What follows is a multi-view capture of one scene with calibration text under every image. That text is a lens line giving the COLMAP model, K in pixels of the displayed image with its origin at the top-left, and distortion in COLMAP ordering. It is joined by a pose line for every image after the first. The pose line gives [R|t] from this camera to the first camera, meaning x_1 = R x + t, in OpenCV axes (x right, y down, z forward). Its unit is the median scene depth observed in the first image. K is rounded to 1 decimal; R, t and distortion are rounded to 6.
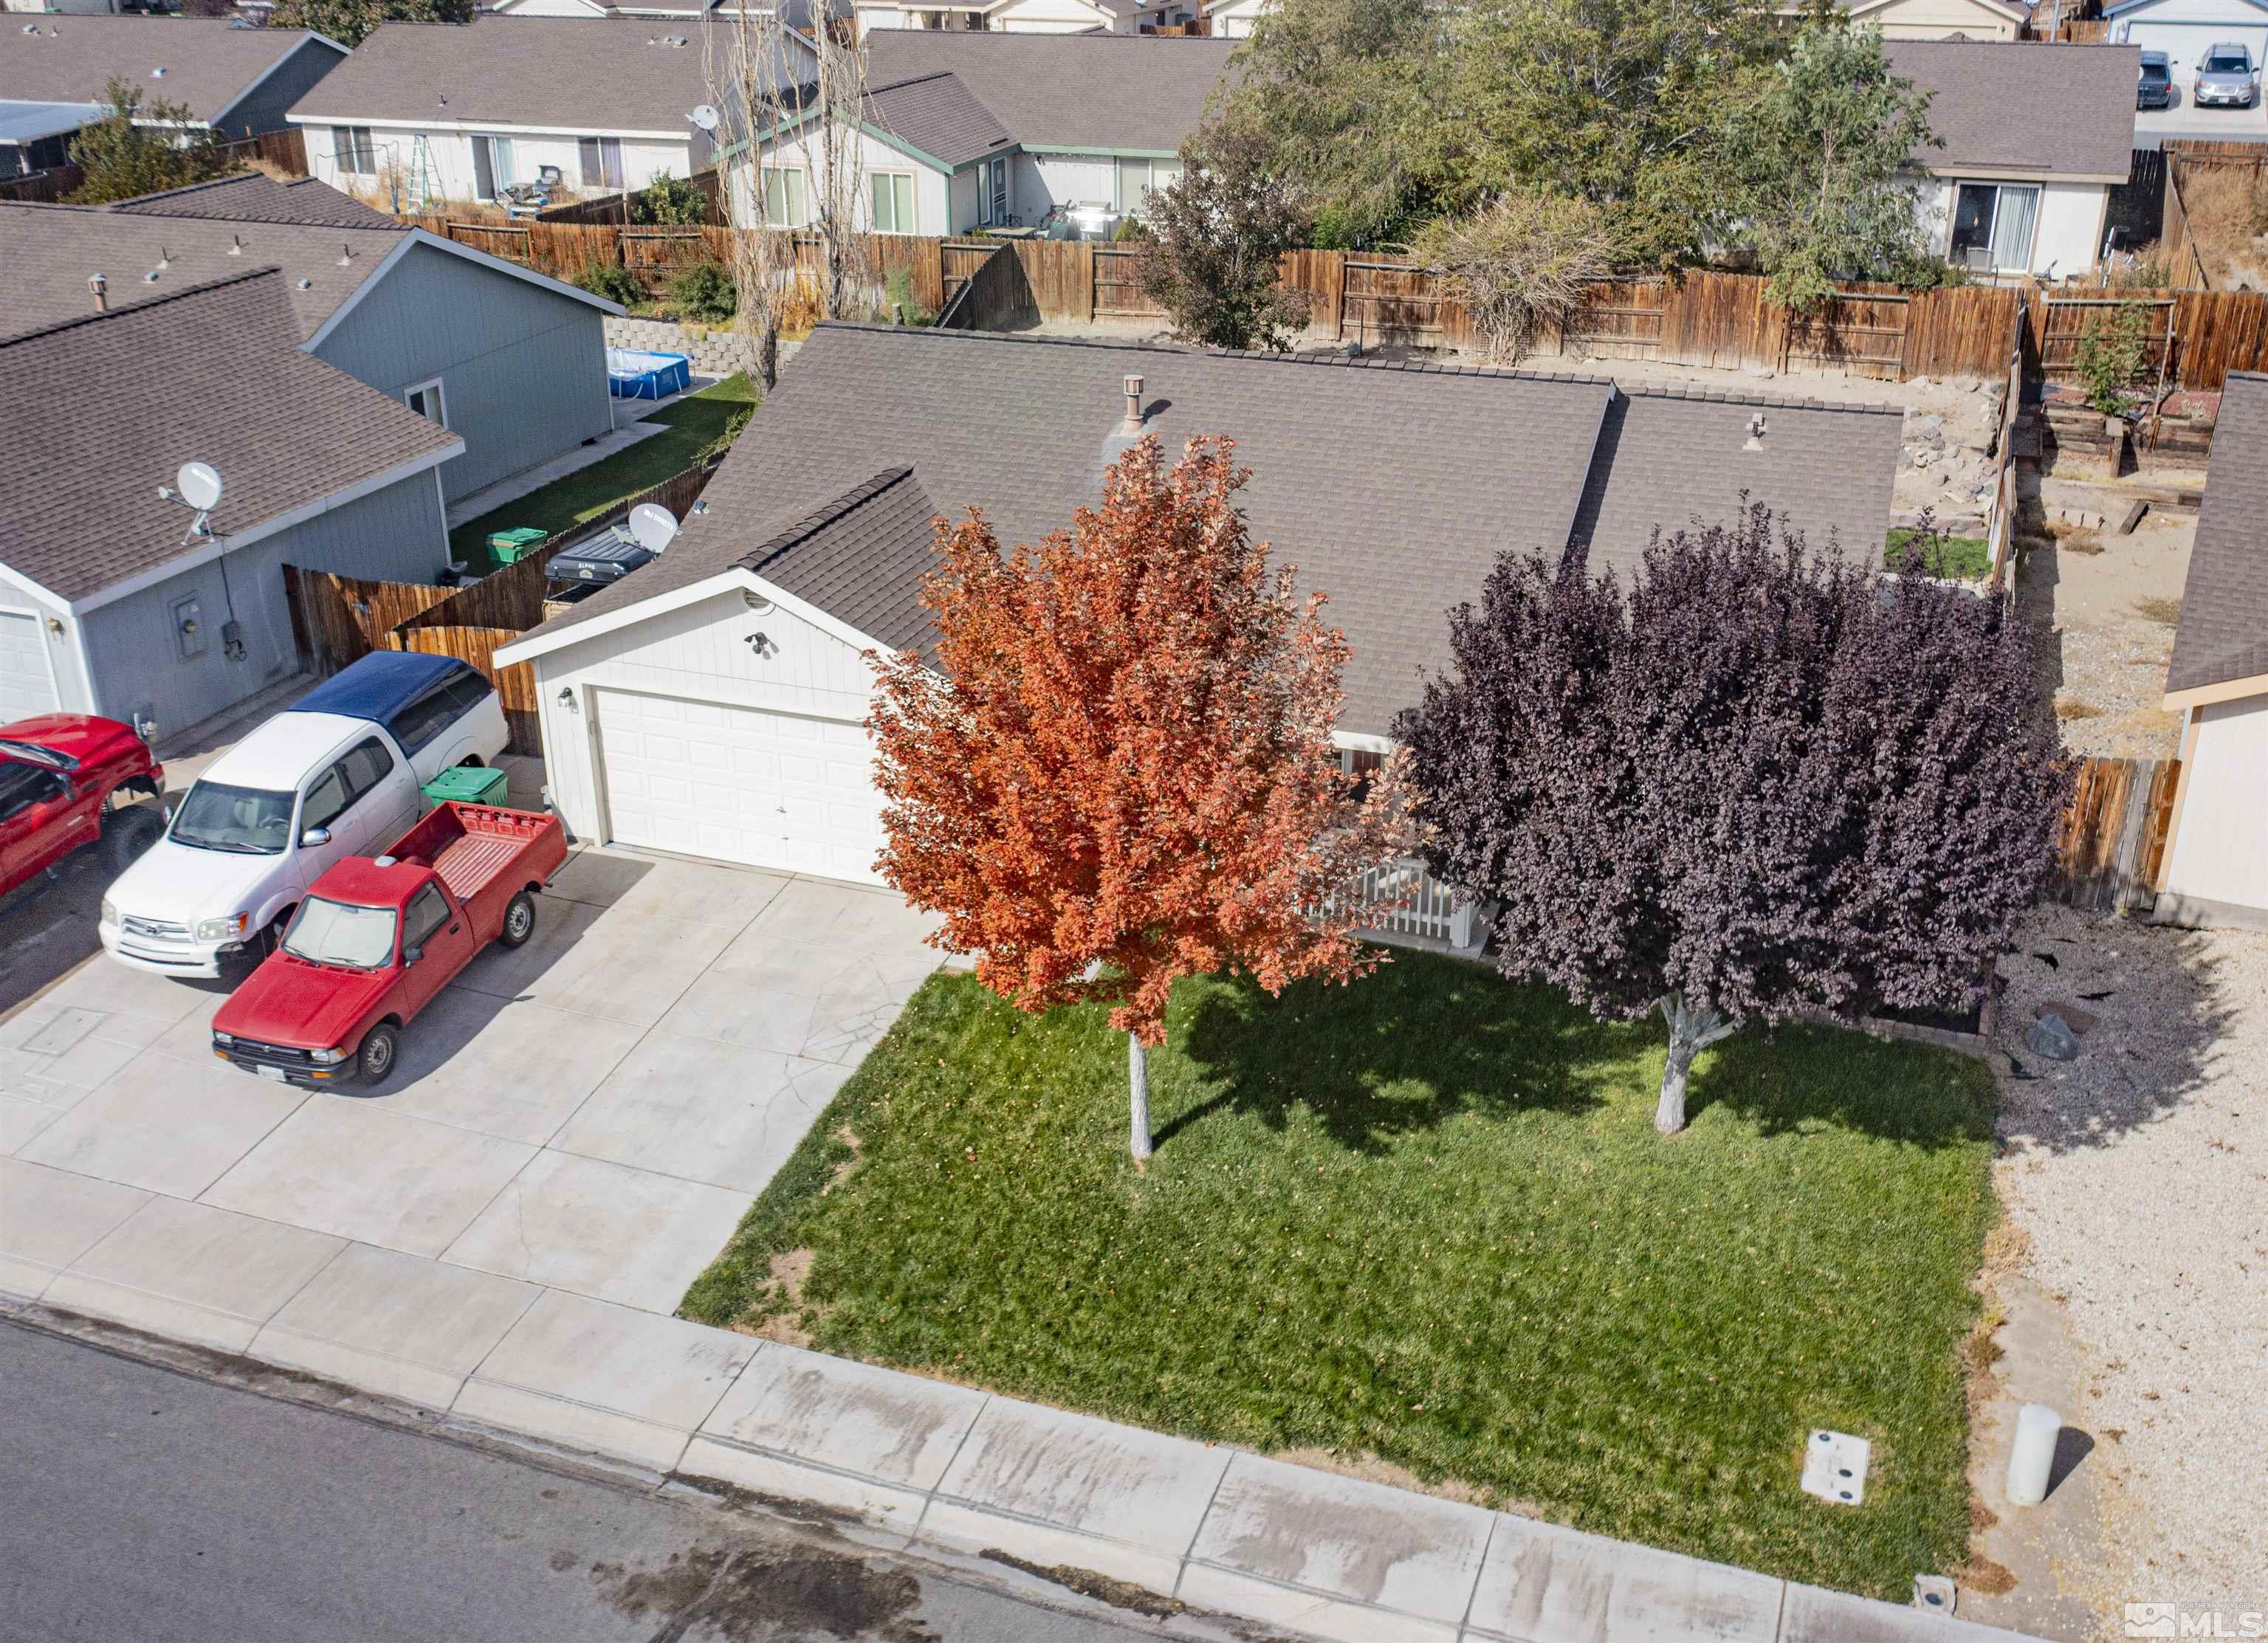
lens RADIAL K [[2170.3, 0, 1113.3], [0, 2170.3, 810.2], [0, 0, 1]] dist [-0.006090, 0.001009]
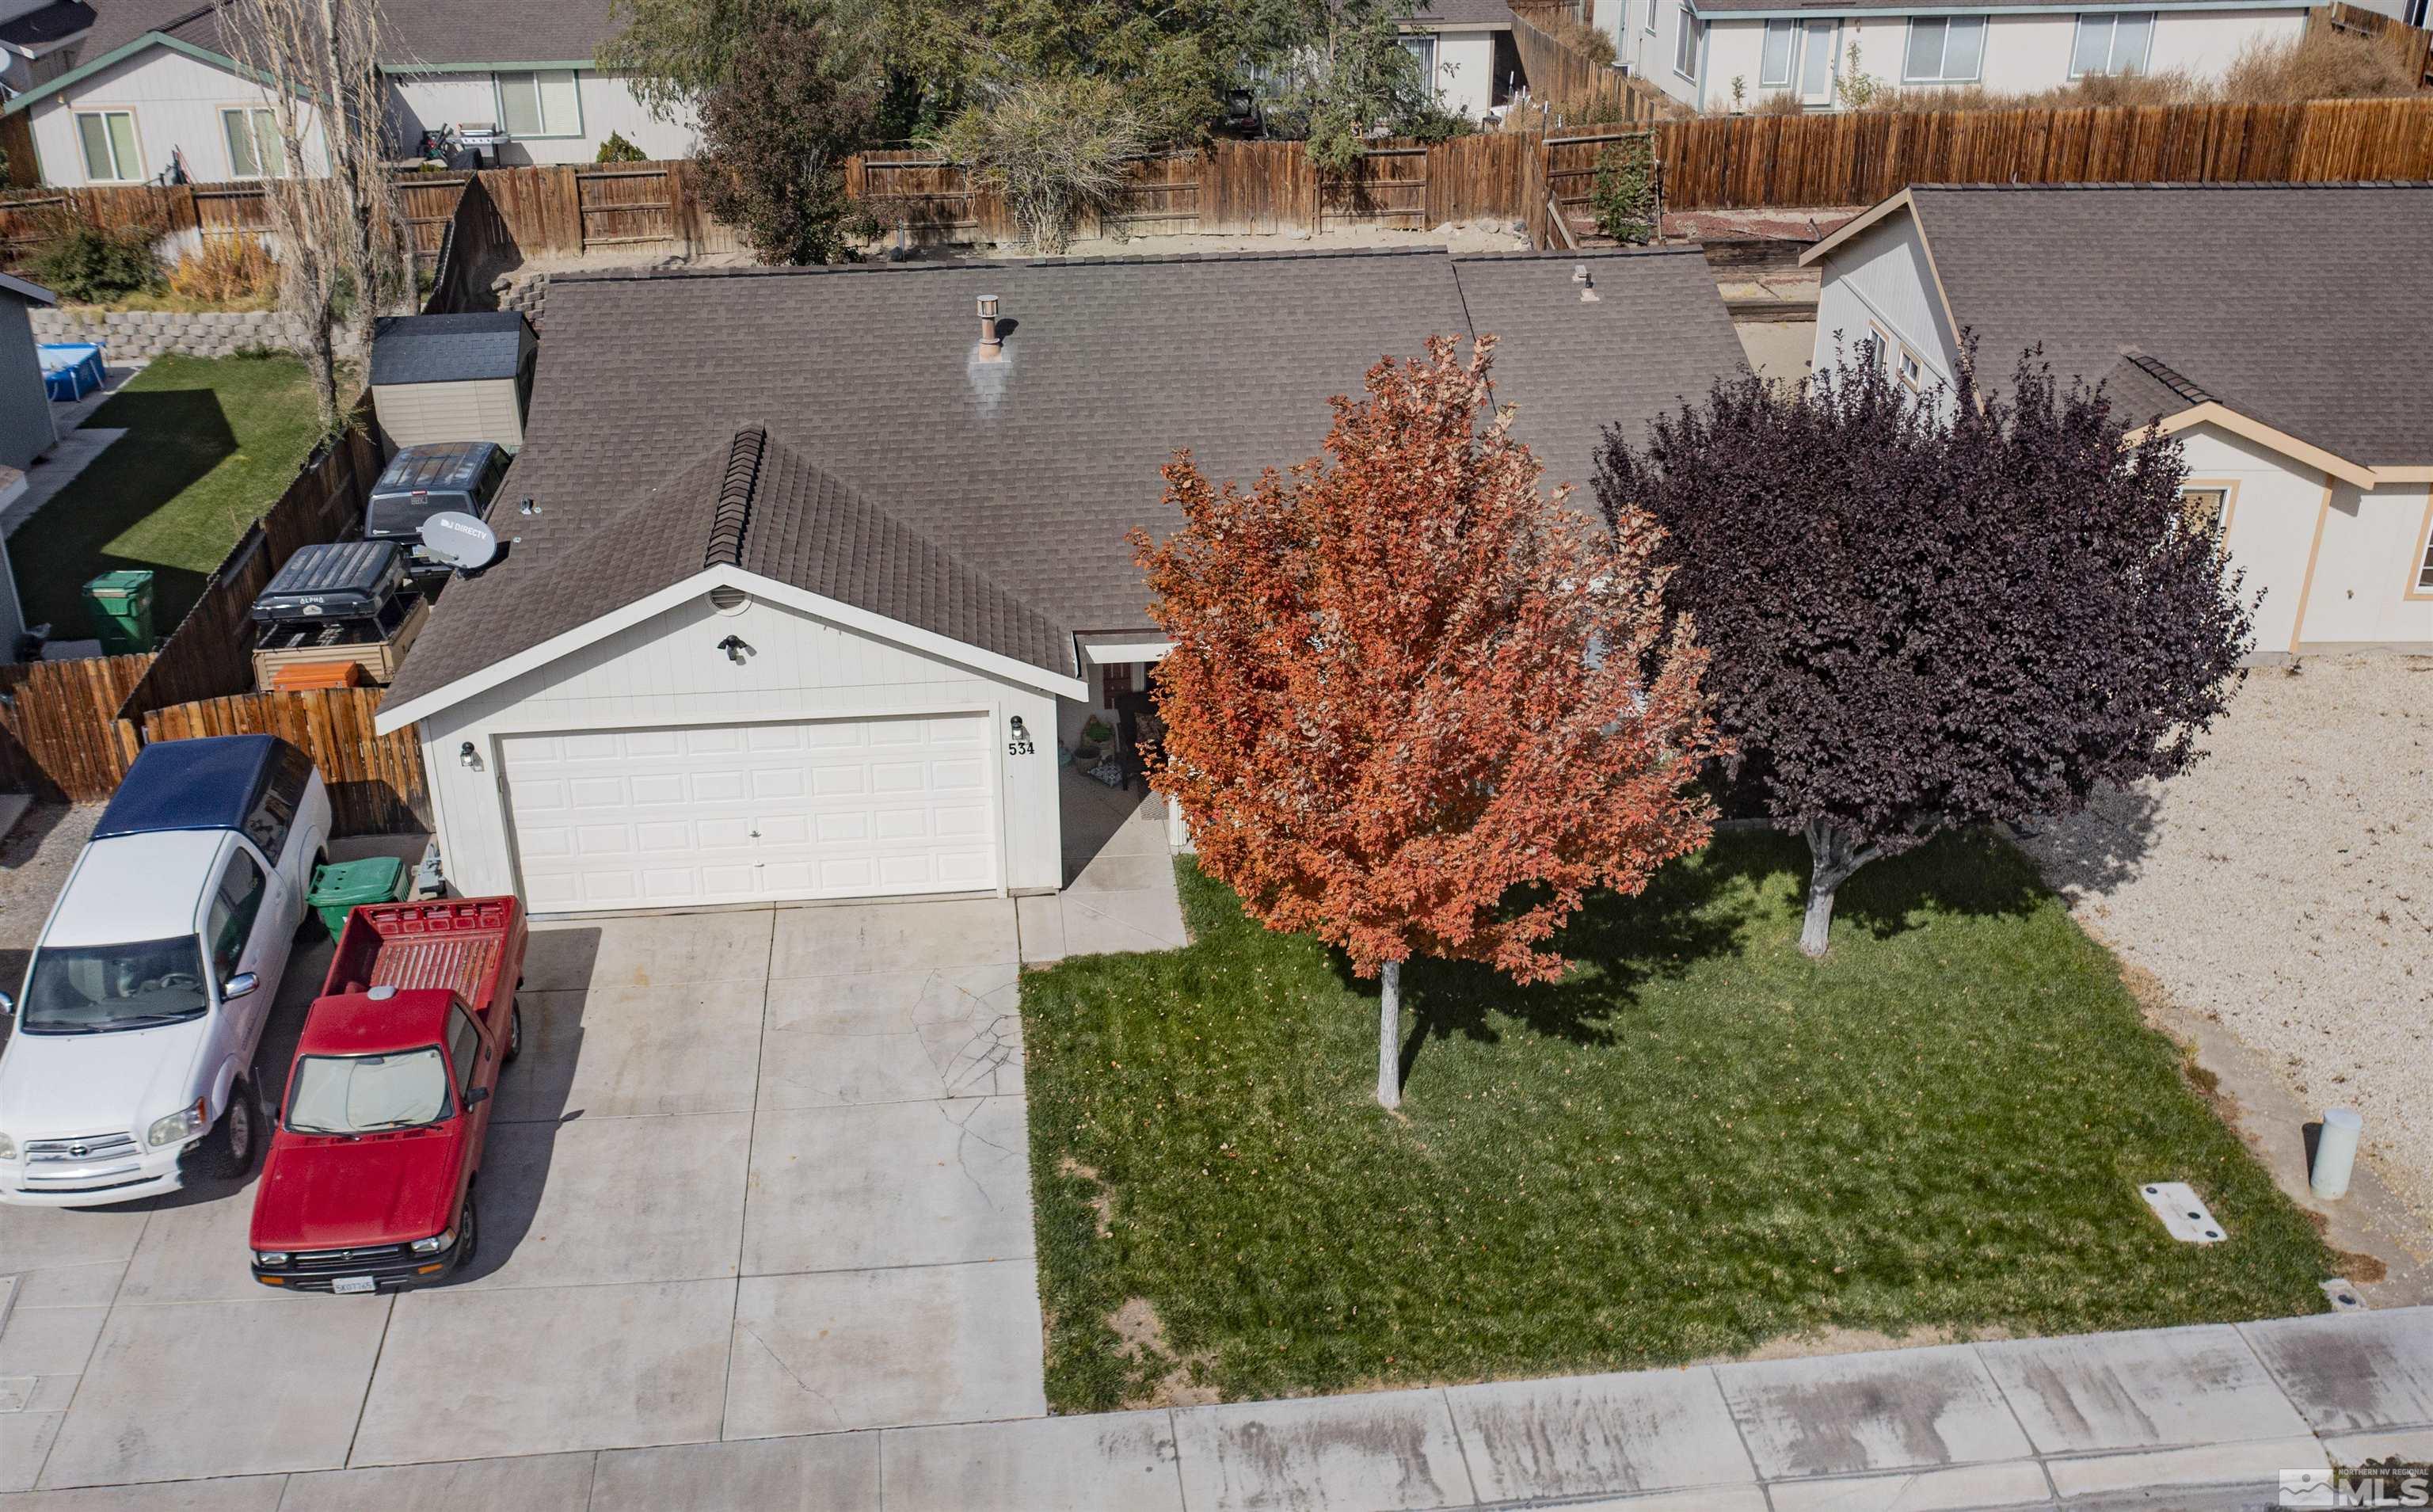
lens RADIAL K [[2198.4, 0, 1174.0], [0, 2198.4, 750.2], [0, 0, 1]] dist [-0.011536, 0.010979]
pose [[0.901915, -0.189241, 0.388249, -0.348106], [0.182432, 0.981695, 0.054703, -0.052216], [-0.391495, 0.021492, 0.919929, 0.127962]]
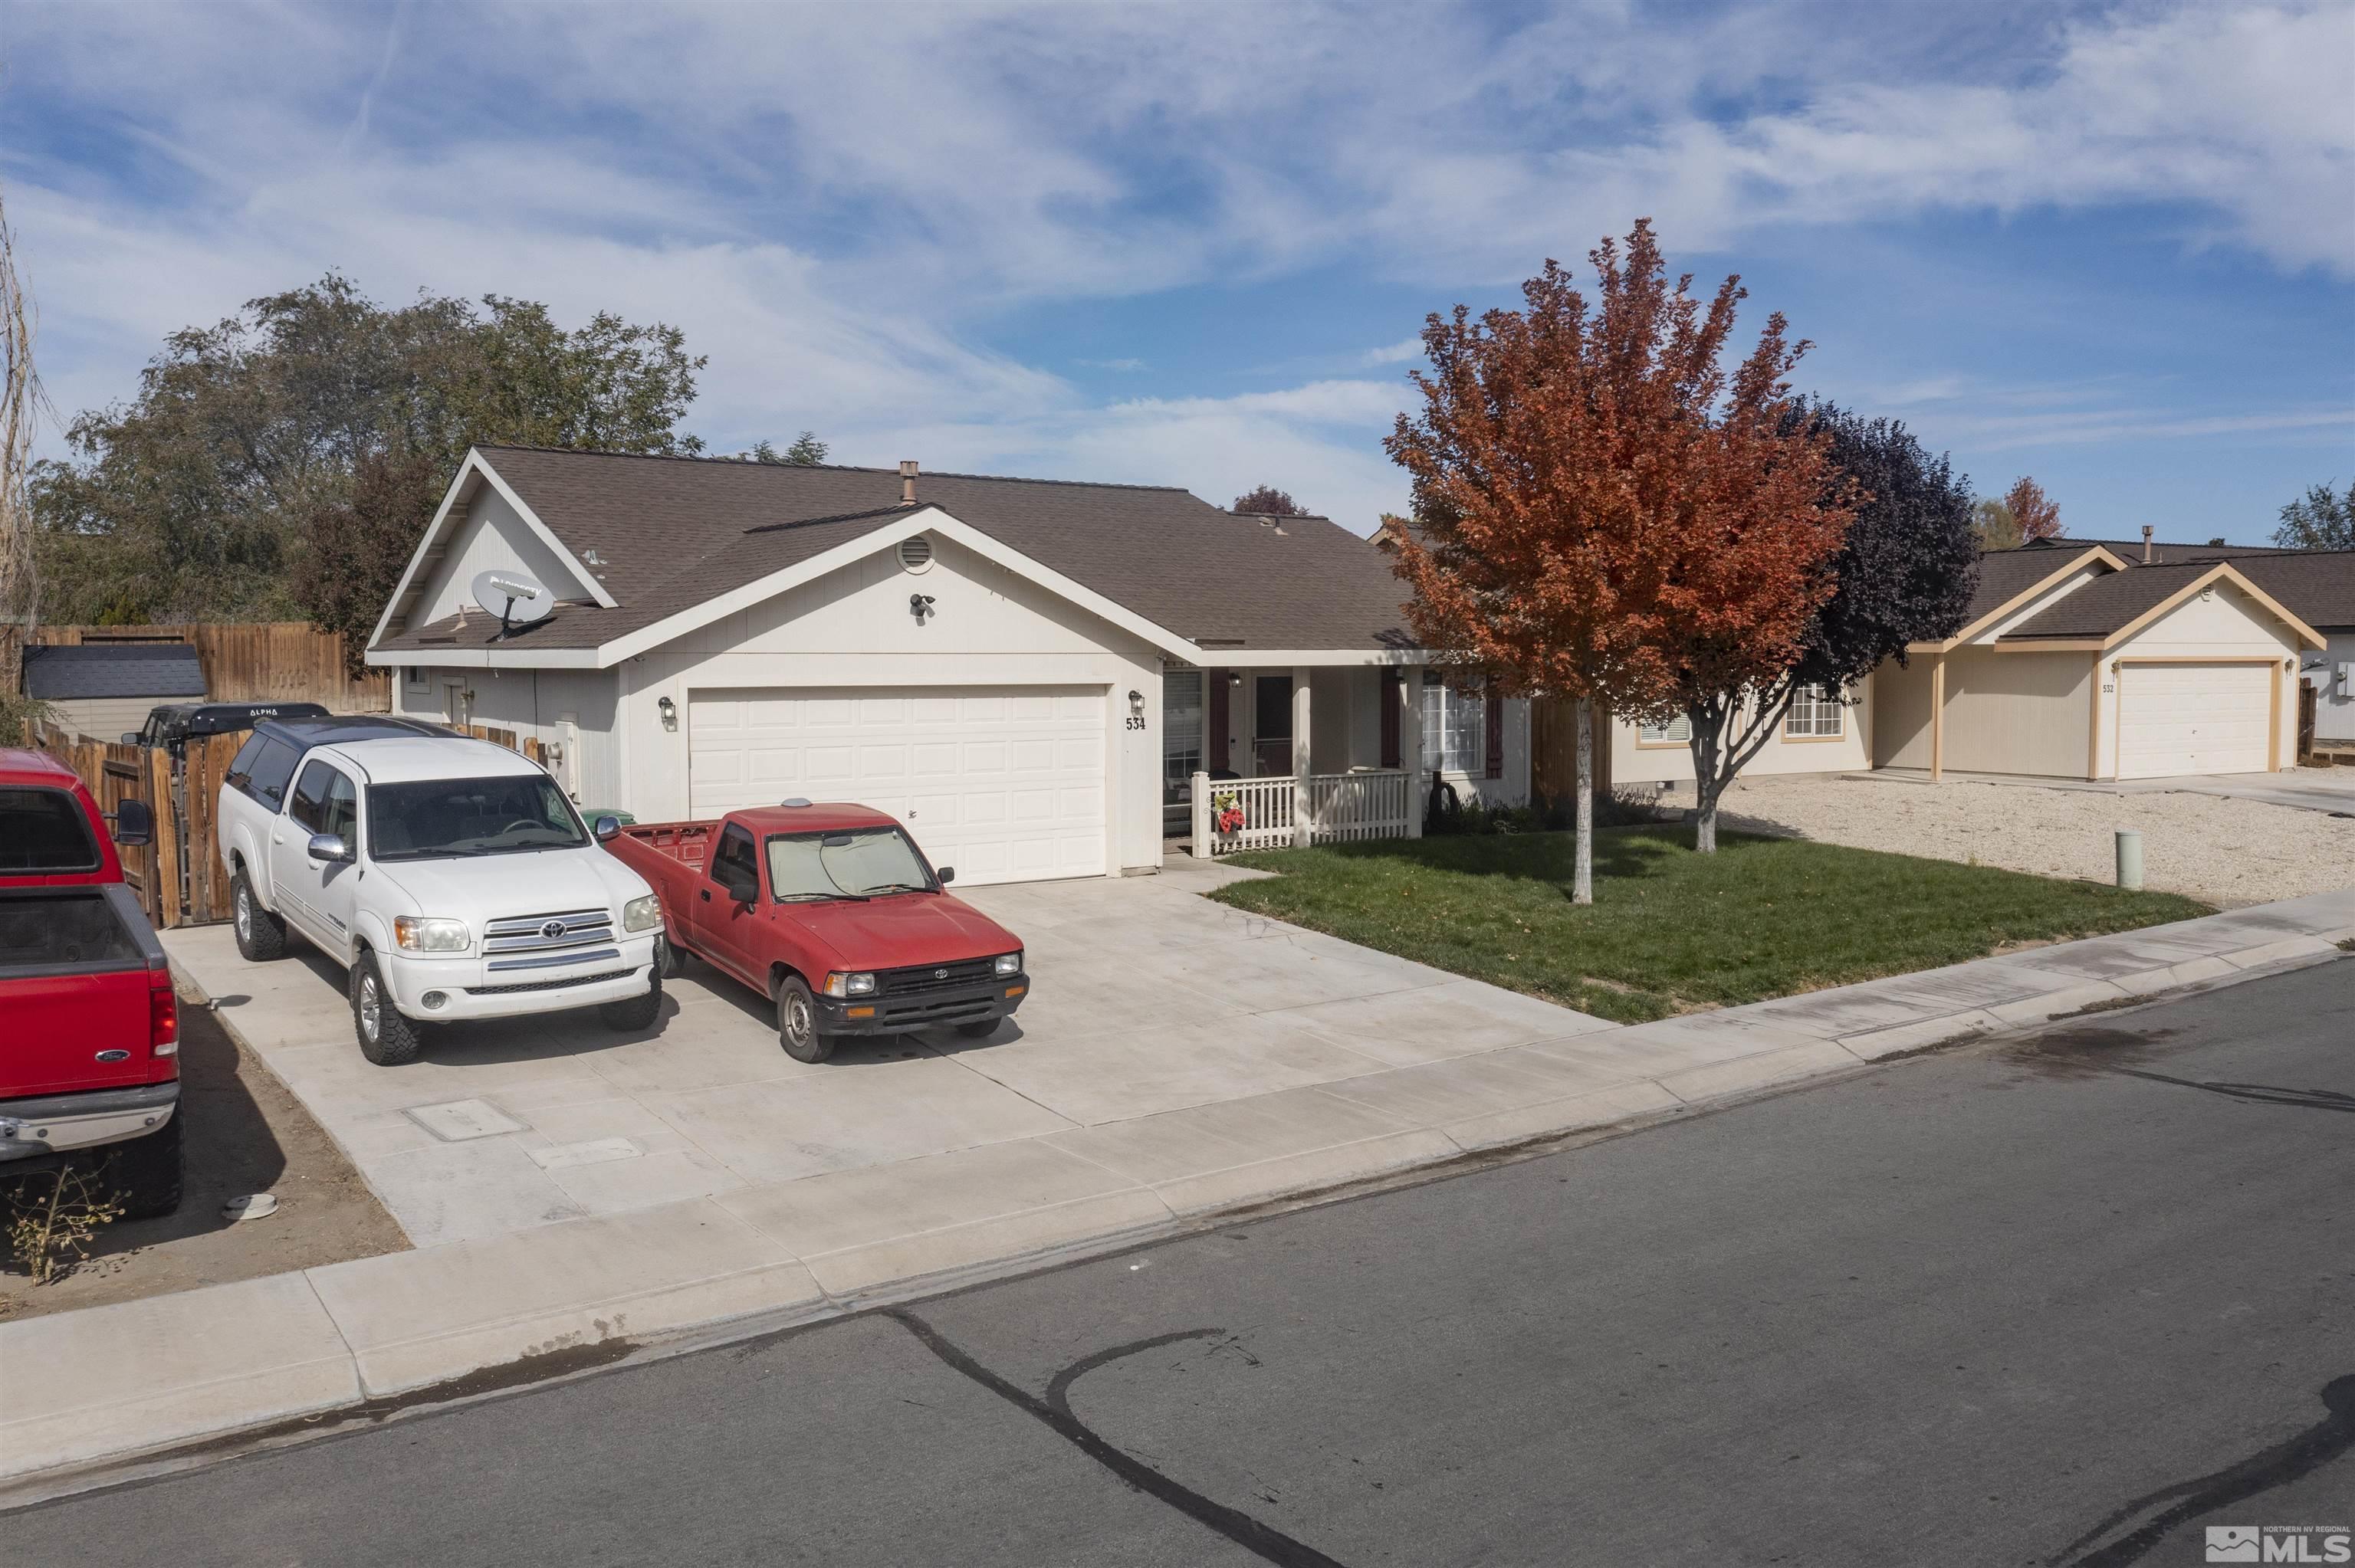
lens RADIAL K [[1848.1, 0, 1177.5], [0, 1848.1, 784.0], [0, 0, 1]] dist [-0.008133, 0.008532]
pose [[0.550277, -0.048973, 0.833545, -0.742806], [0.347435, 0.921184, -0.175242, 0.162803], [-0.759265, 0.386034, 0.523921, 0.536964]]
